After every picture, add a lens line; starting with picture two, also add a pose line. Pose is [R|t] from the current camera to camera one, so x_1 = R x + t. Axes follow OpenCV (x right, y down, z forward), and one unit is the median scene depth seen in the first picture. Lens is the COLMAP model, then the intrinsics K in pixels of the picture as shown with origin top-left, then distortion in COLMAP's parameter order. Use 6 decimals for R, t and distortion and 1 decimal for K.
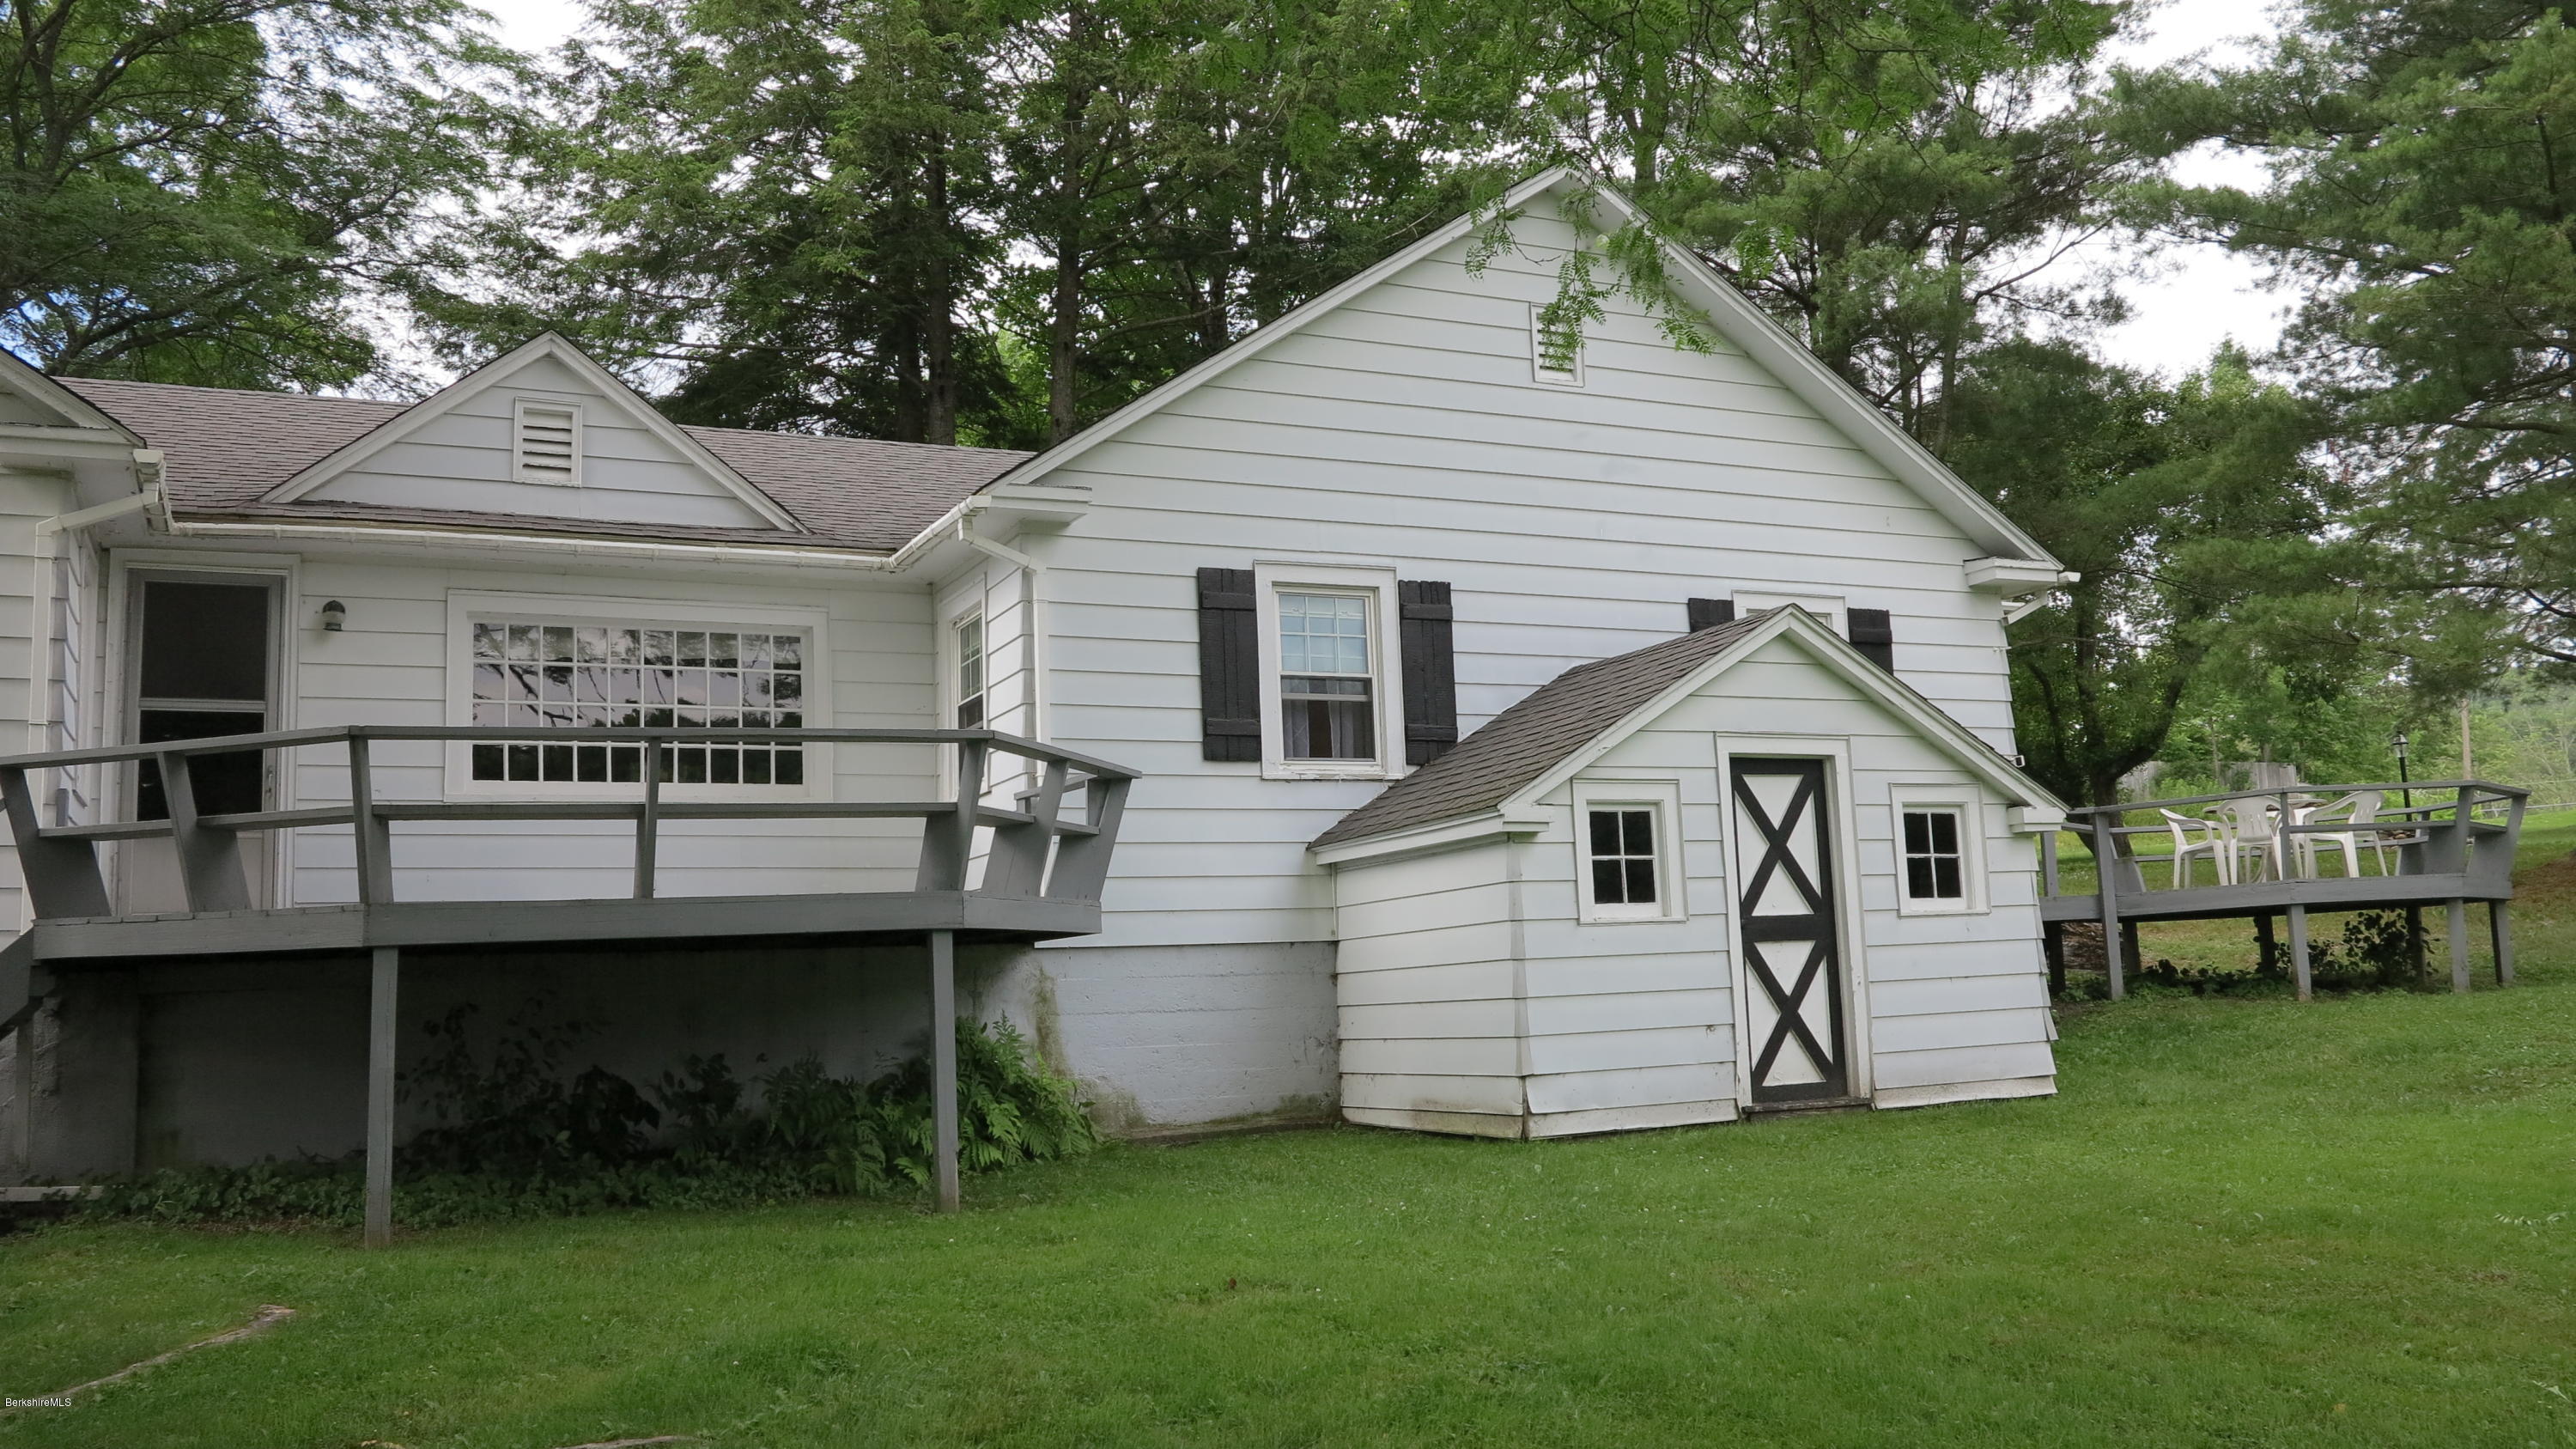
lens RADIAL K [[2118.2, 0, 1292.2], [0, 2118.2, 716.5], [0, 0, 1]] dist [-0.053357, 0.034111]
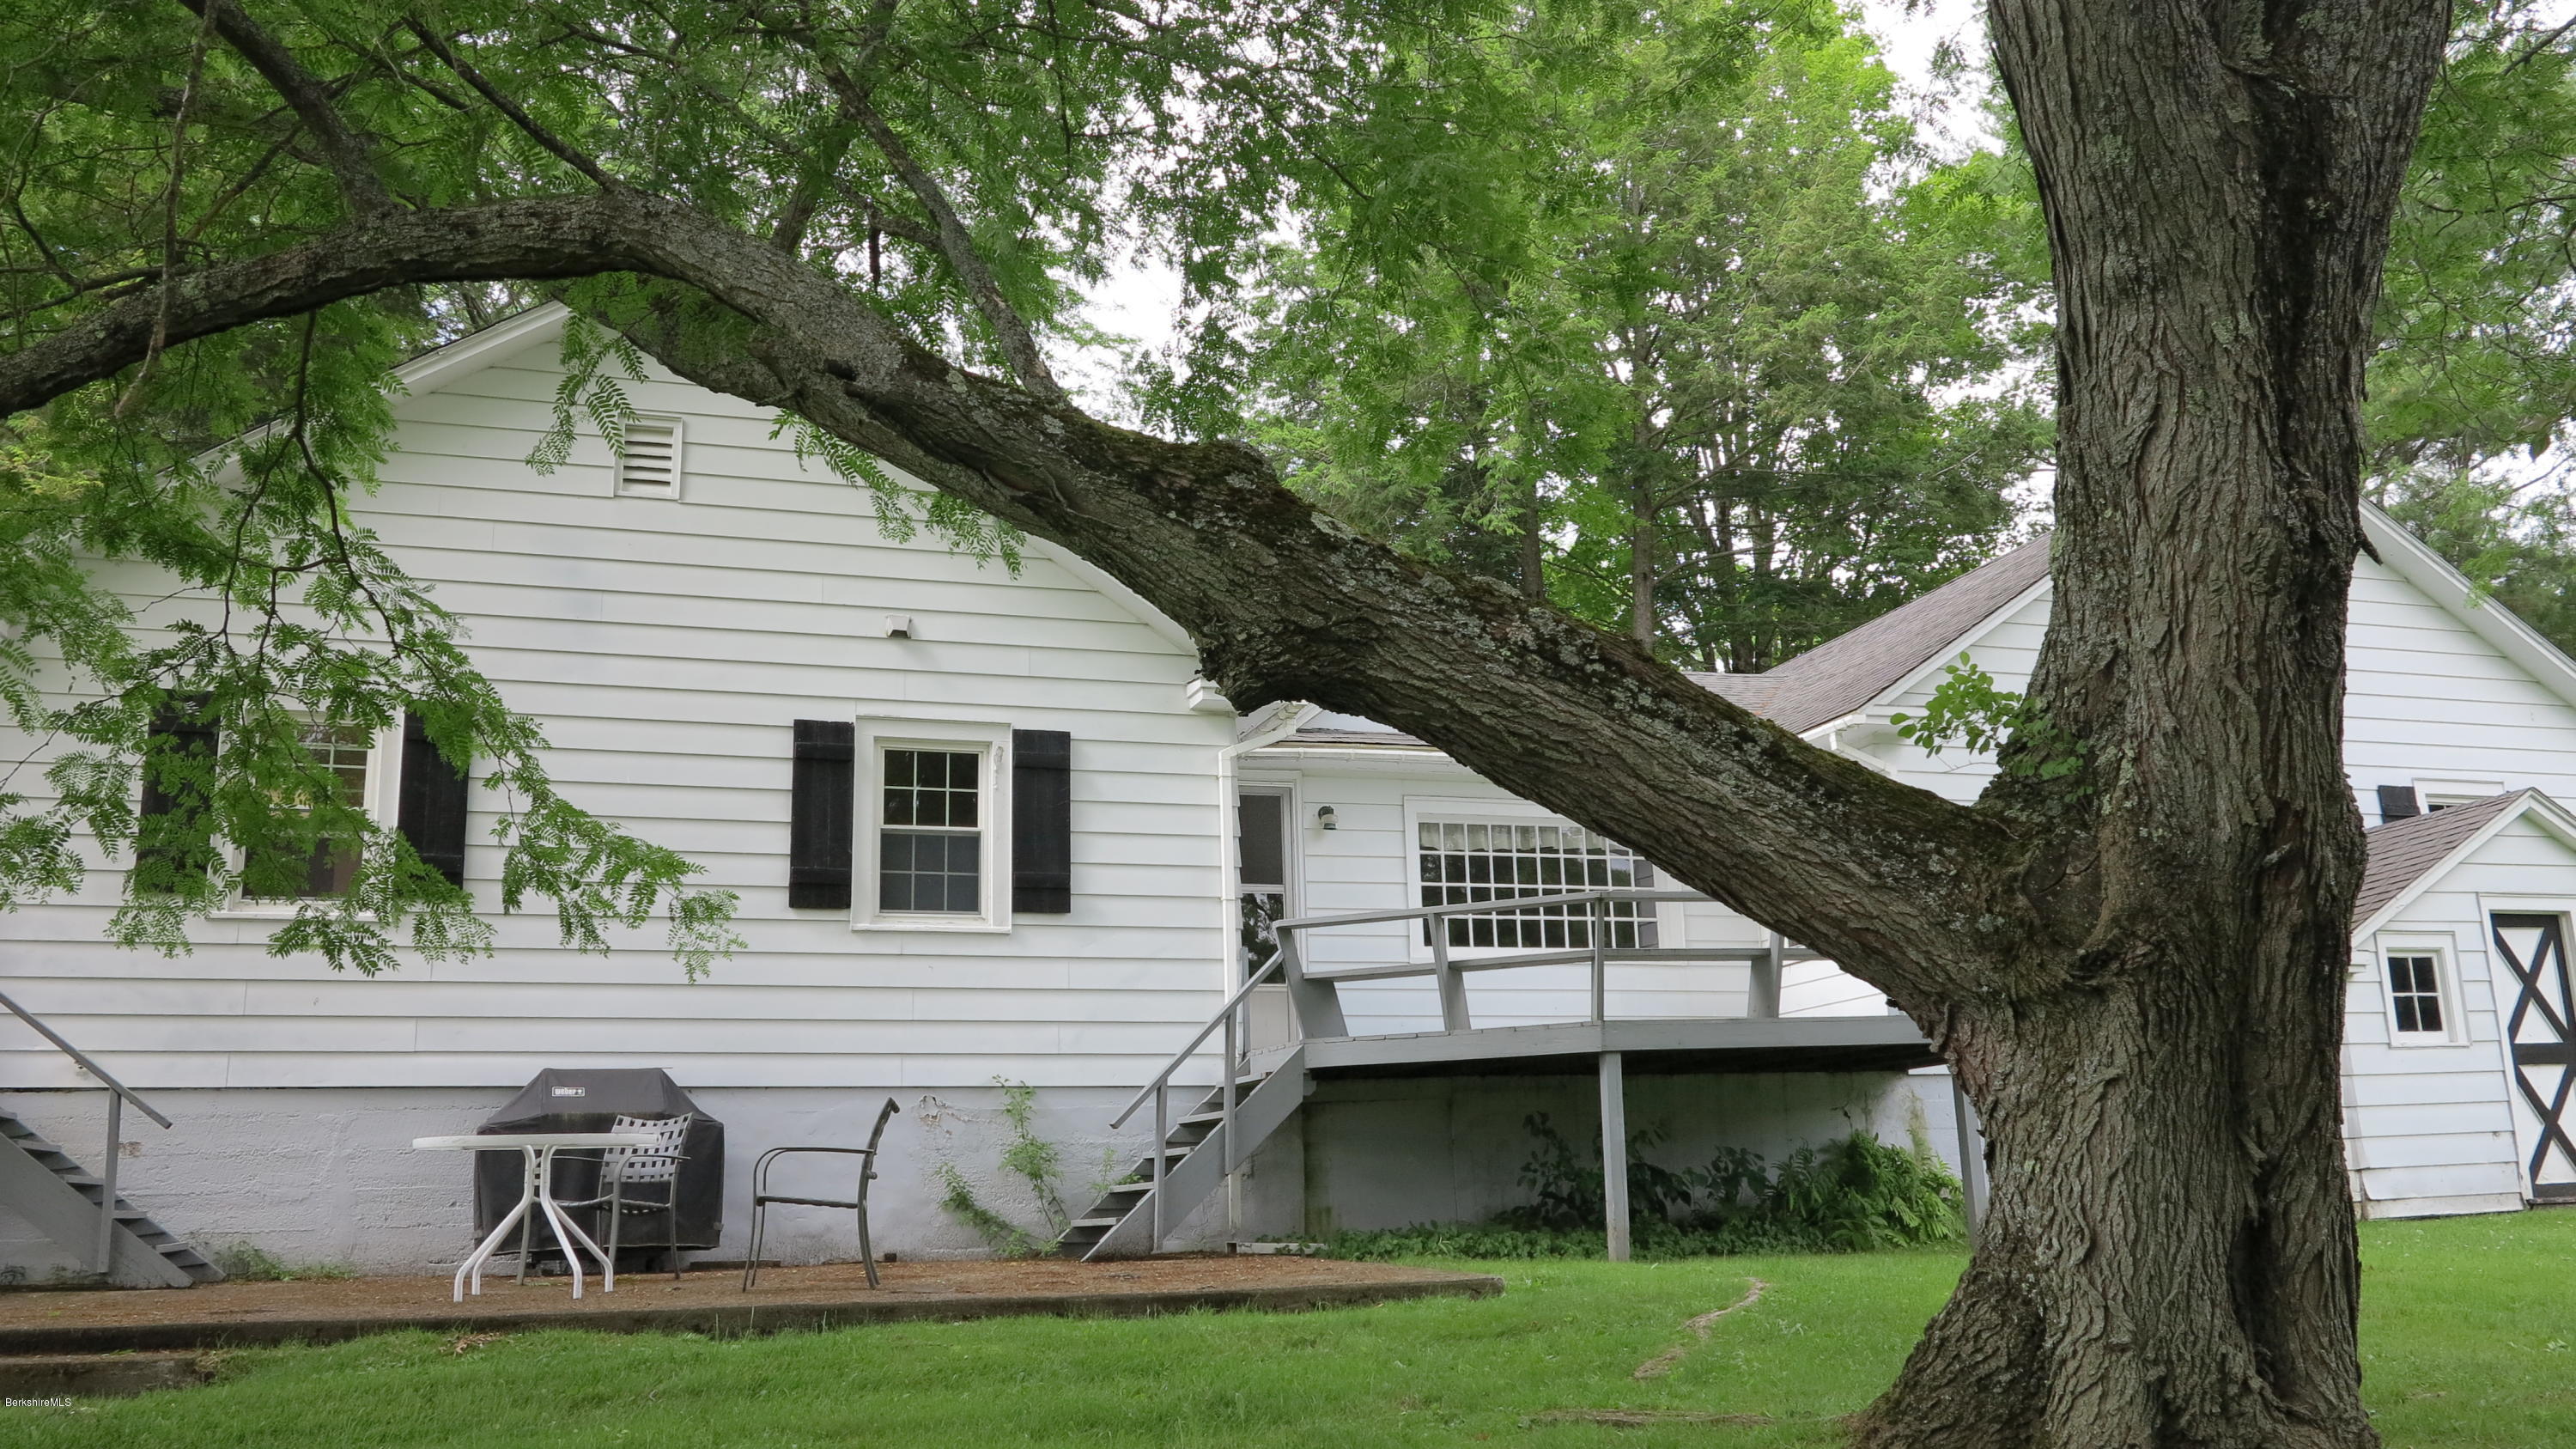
lens RADIAL K [[2118.2, 0, 1281.2], [0, 2118.2, 720.6], [0, 0, 1]] dist [-0.053357, 0.034111]
pose [[0.991272, -0.021359, -0.130087, -0.327480], [0.009964, 0.996104, -0.087619, 0.006909], [0.131452, 0.085558, 0.987623, -0.302418]]
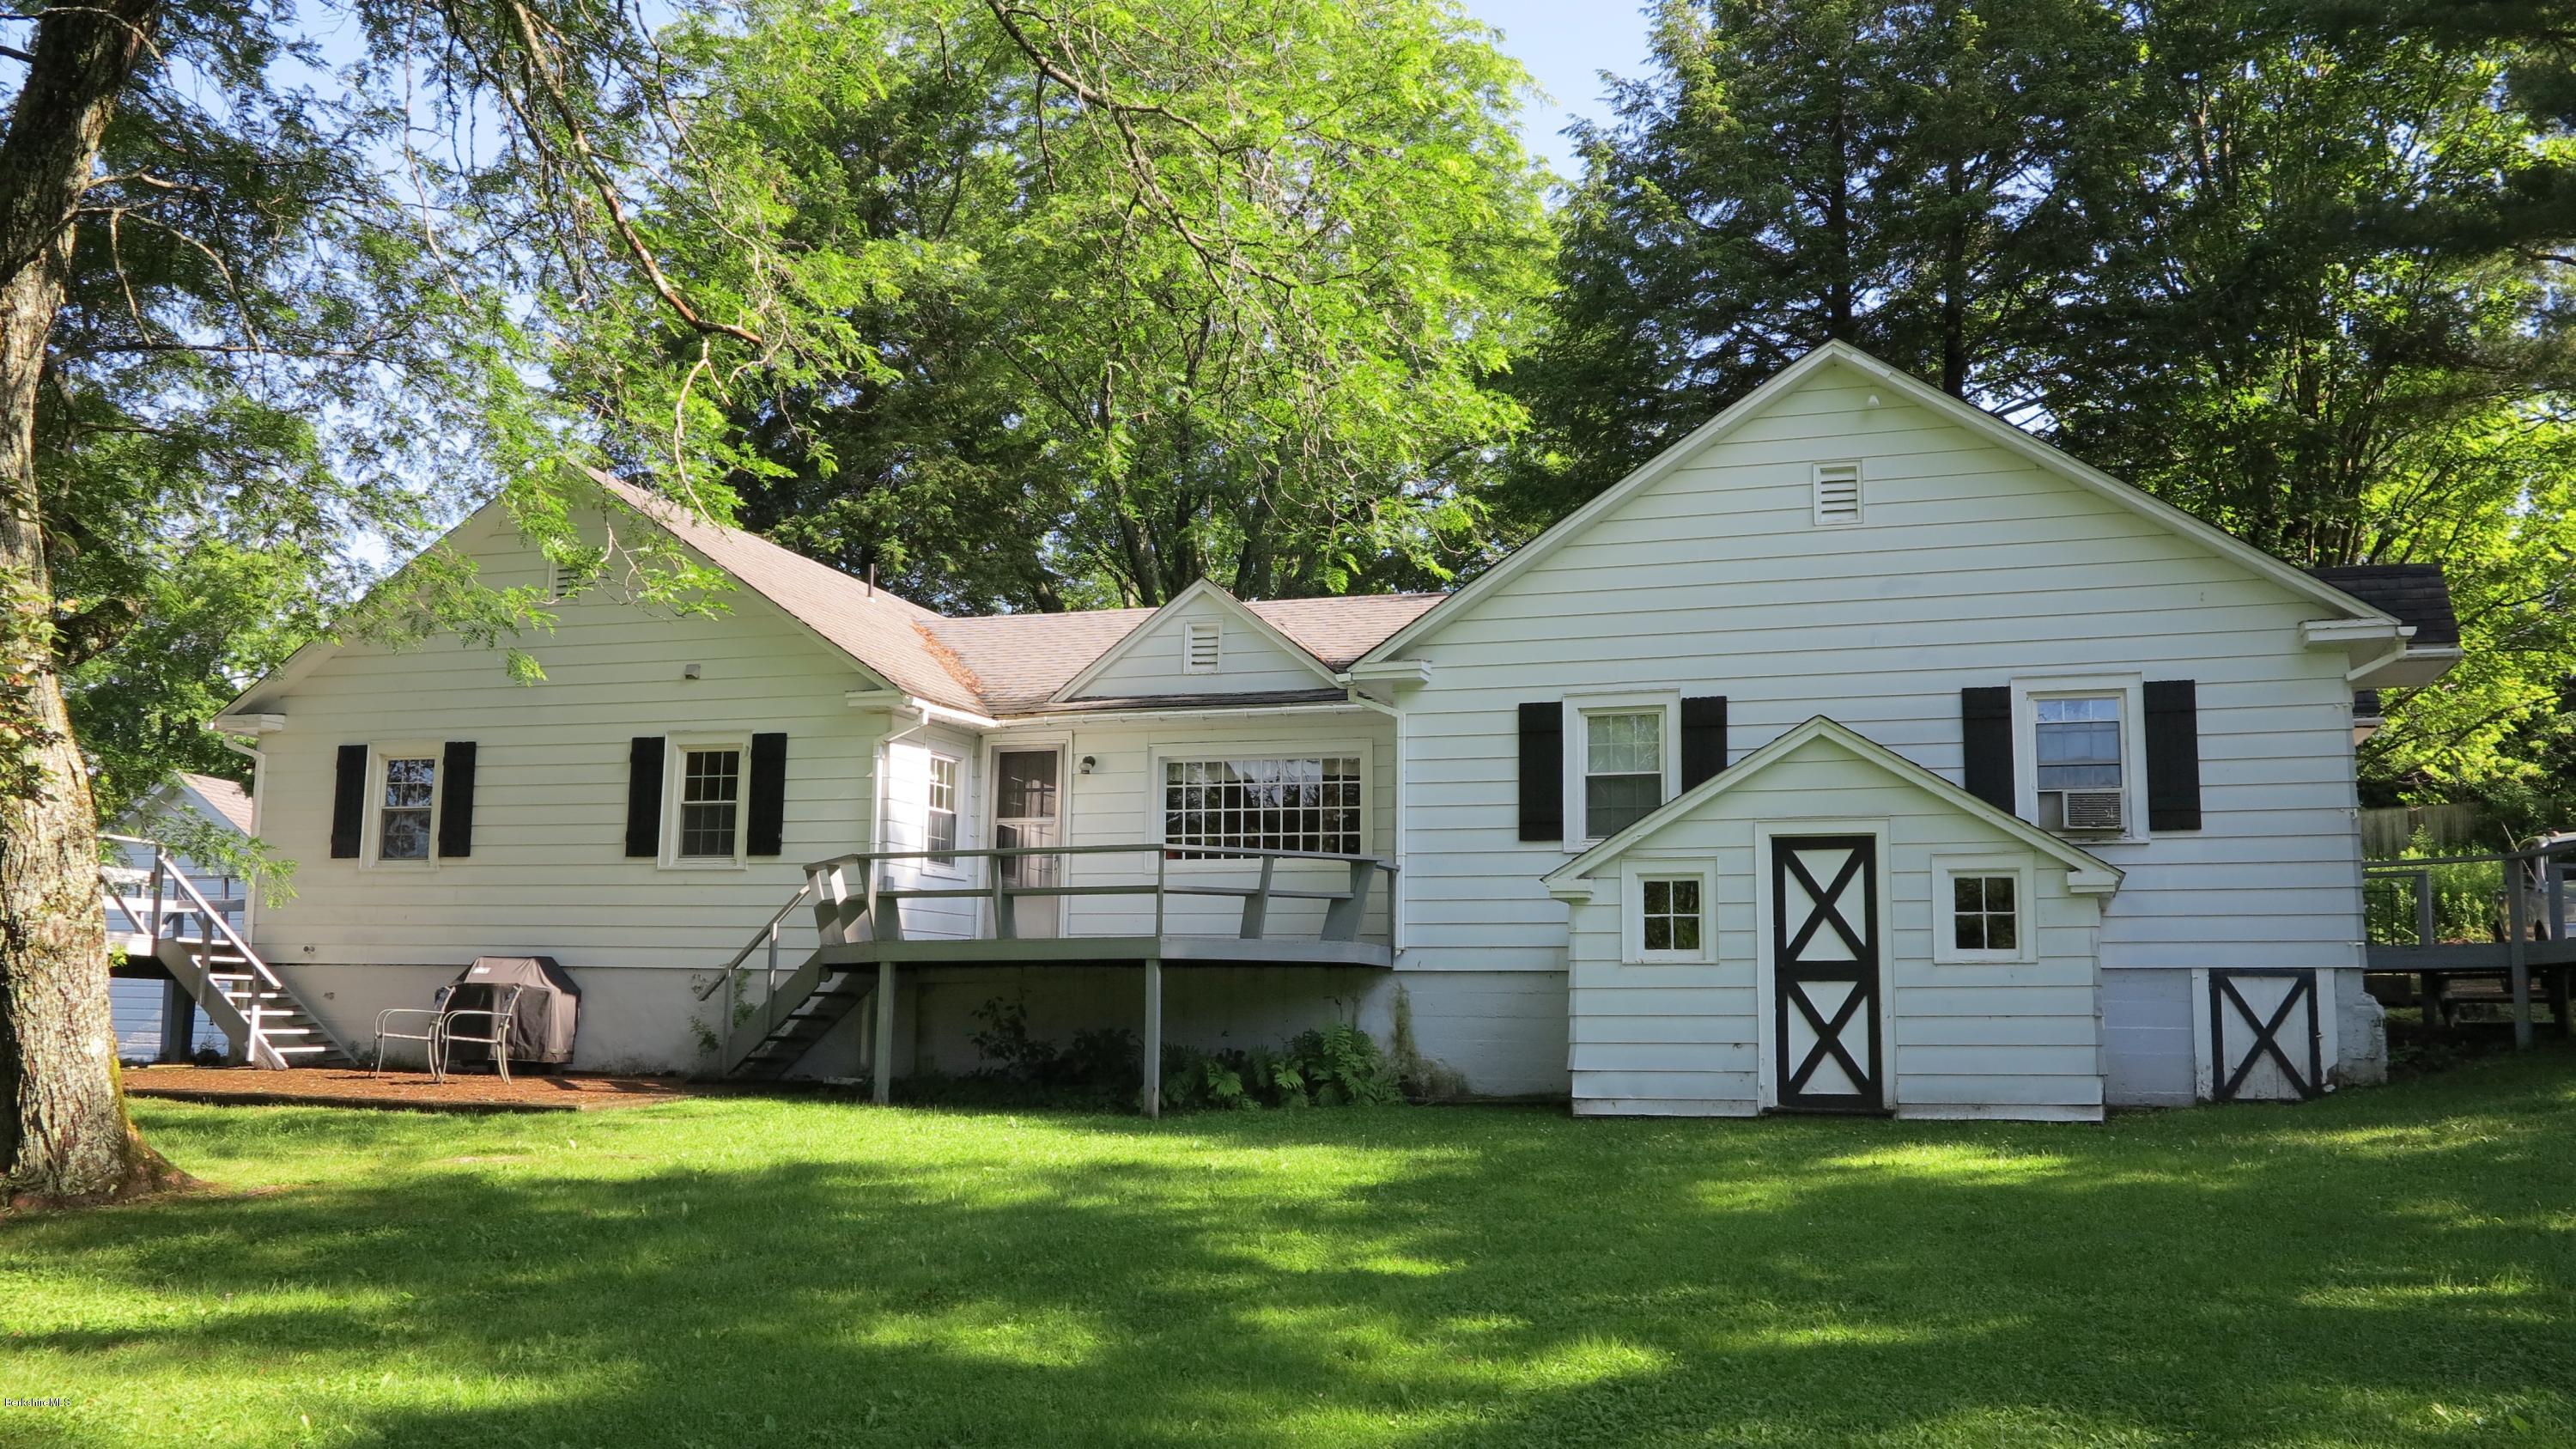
lens RADIAL K [[2118.2, 0, 1282.3], [0, 2118.2, 728.7], [0, 0, 1]] dist [-0.053357, 0.034111]
pose [[0.721545, -0.051269, -0.690466, 0.877845], [0.054648, 0.998361, -0.017022, -0.041352], [0.690207, -0.025450, 0.723164, -0.138592]]
